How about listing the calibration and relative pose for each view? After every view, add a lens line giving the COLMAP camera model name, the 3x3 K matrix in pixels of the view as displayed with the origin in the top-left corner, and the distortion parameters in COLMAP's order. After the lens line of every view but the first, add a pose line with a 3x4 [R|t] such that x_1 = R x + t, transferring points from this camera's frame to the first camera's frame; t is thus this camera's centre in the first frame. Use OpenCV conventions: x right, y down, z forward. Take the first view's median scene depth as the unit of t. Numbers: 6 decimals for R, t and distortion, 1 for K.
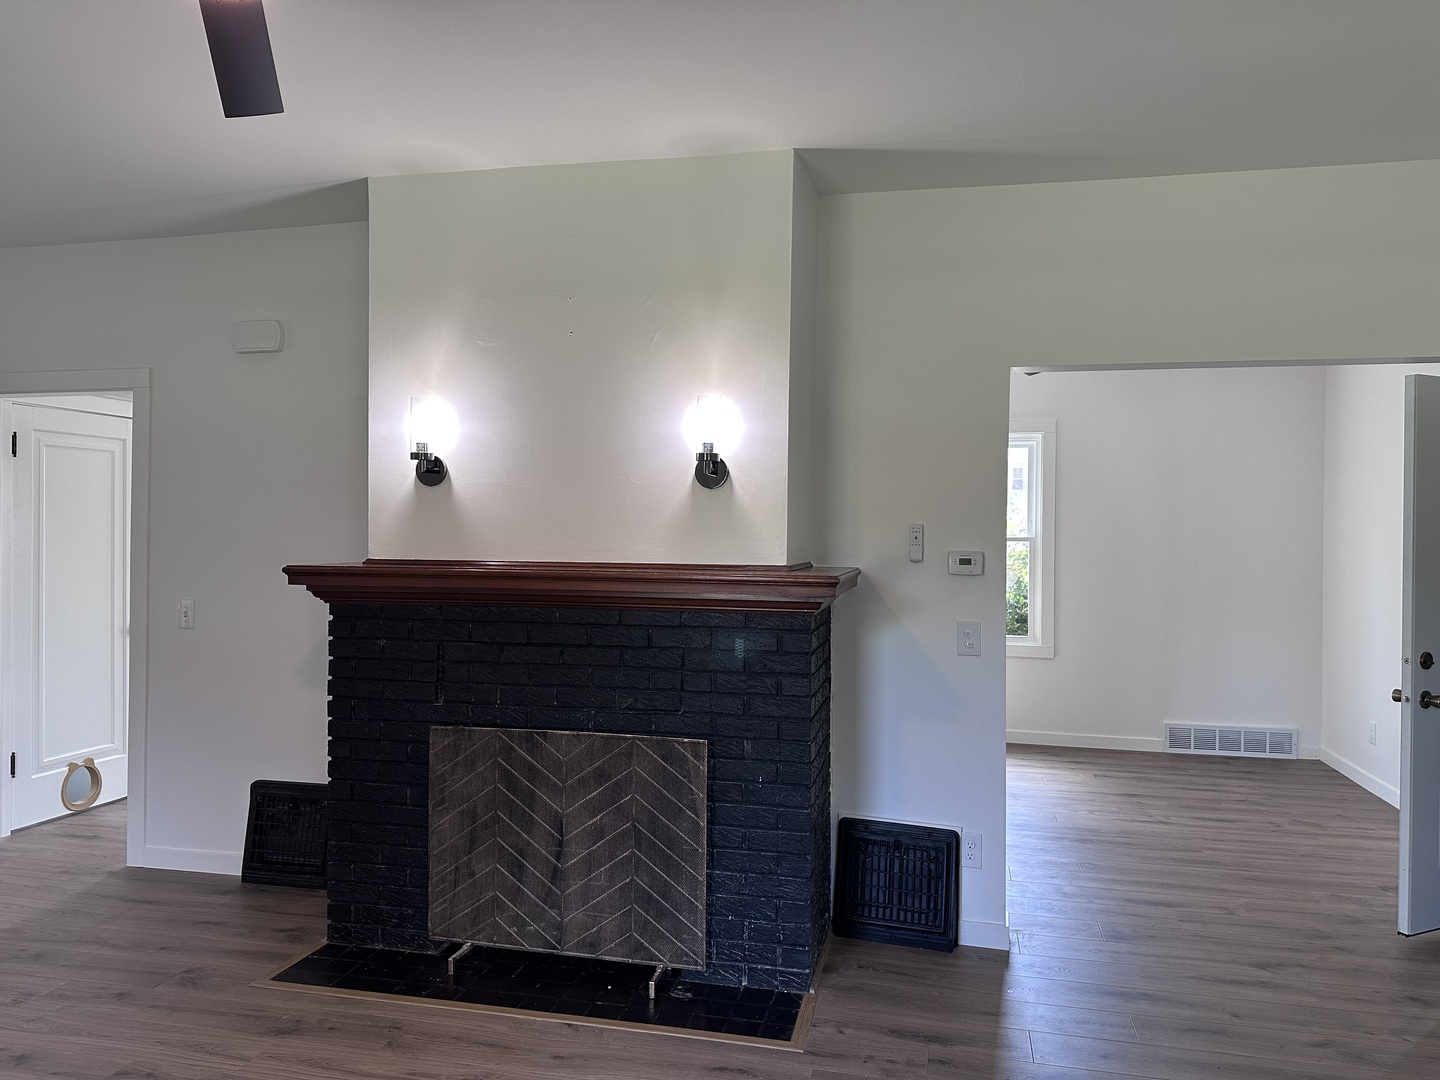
lens RADIAL K [[1008.1, 0, 732.8], [0, 1008.1, 529.8], [0, 0, 1]] dist [0.061519, -0.072944]
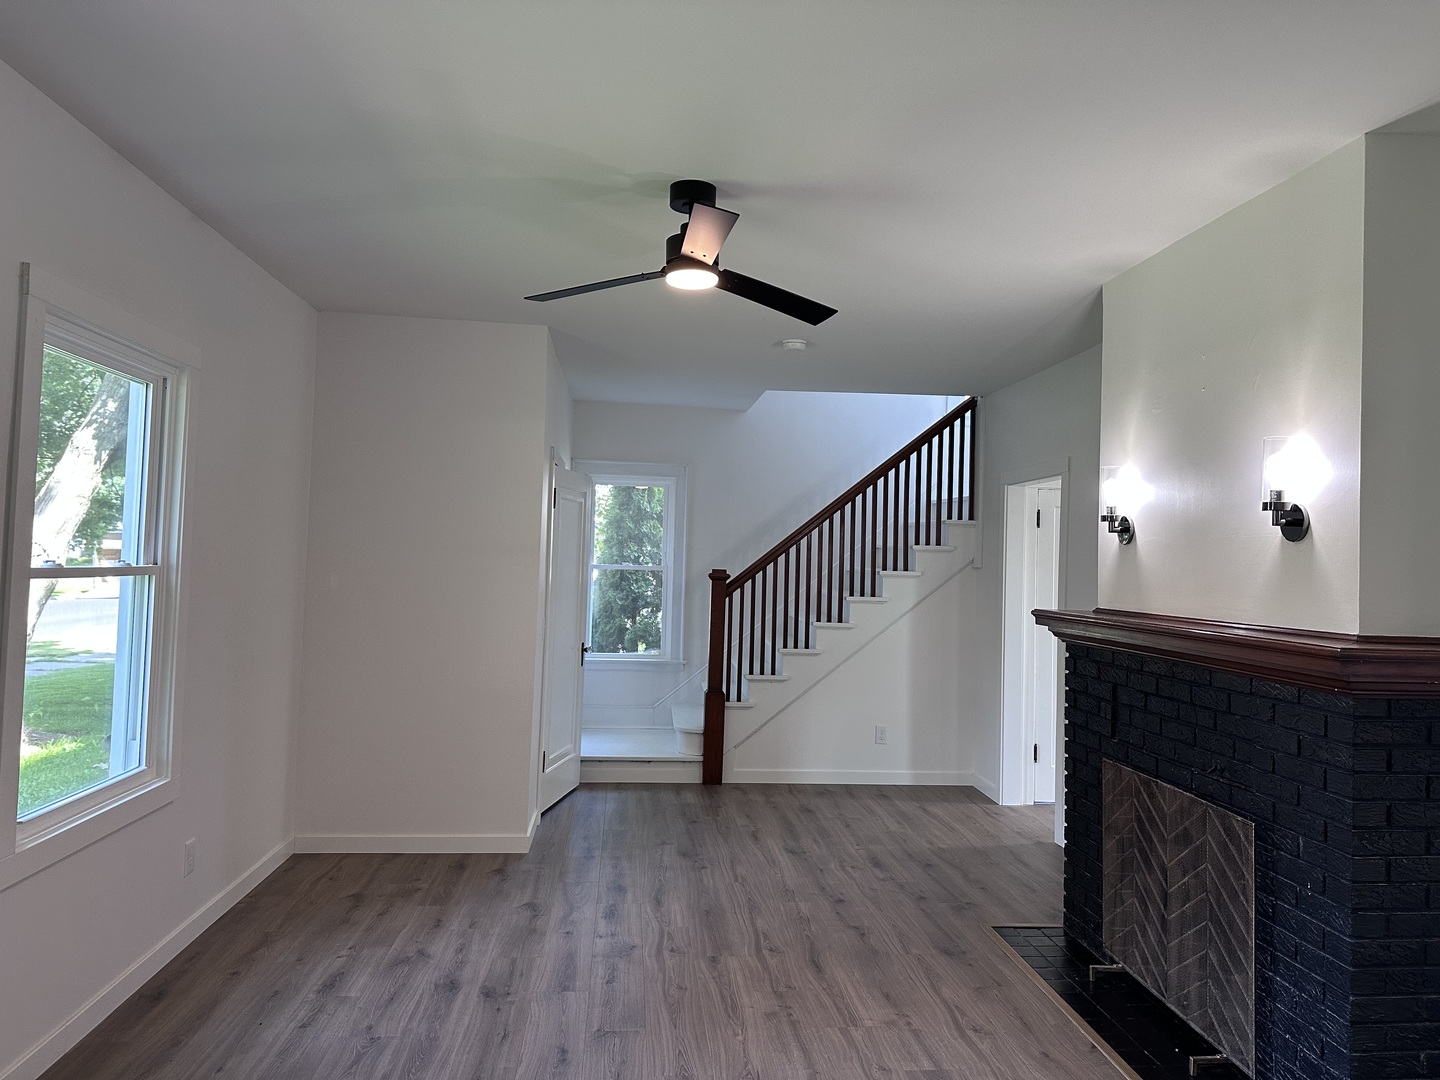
lens RADIAL K [[1008.1, 0, 733.3], [0, 1008.1, 535.5], [0, 0, 1]] dist [0.061519, -0.072944]
pose [[0.322862, -0.024427, -0.946131, 0.652431], [-0.025493, 0.999080, -0.034493, -0.004388], [0.946102, 0.035257, 0.321943, 0.241363]]
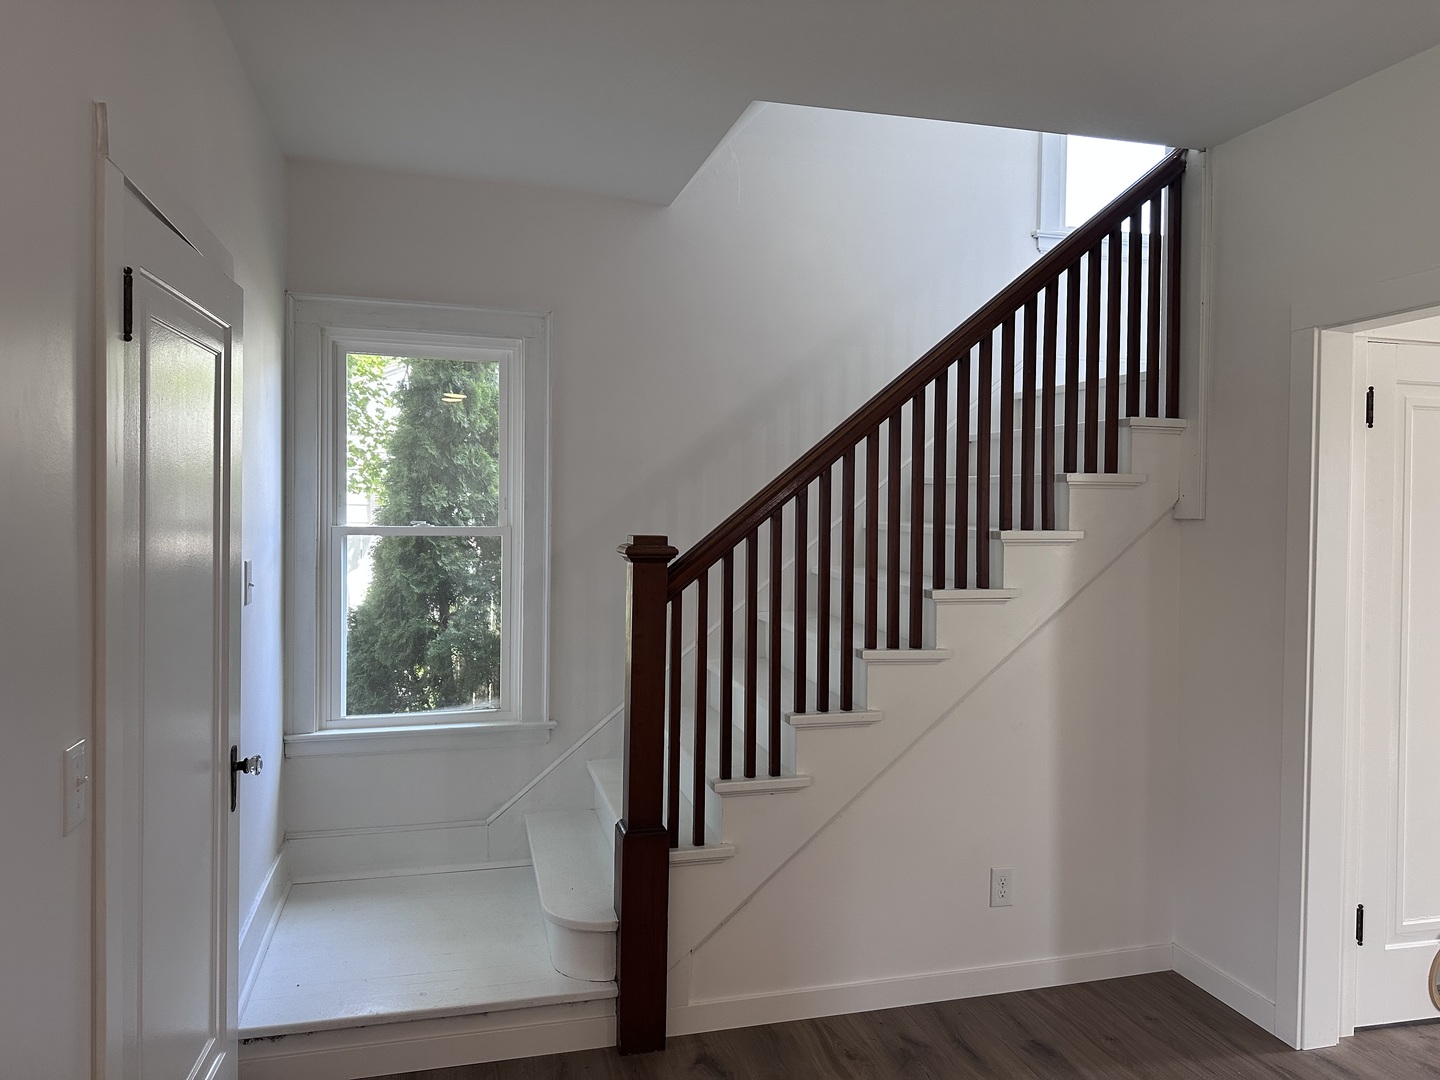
lens RADIAL K [[1008.1, 0, 728.7], [0, 1008.1, 525.1], [0, 0, 1]] dist [0.061519, -0.072944]
pose [[0.481250, 0.006844, -0.876557, -0.498238], [-0.006413, 0.999970, 0.004286, -0.018506], [0.876560, 0.003558, 0.481280, 0.519814]]
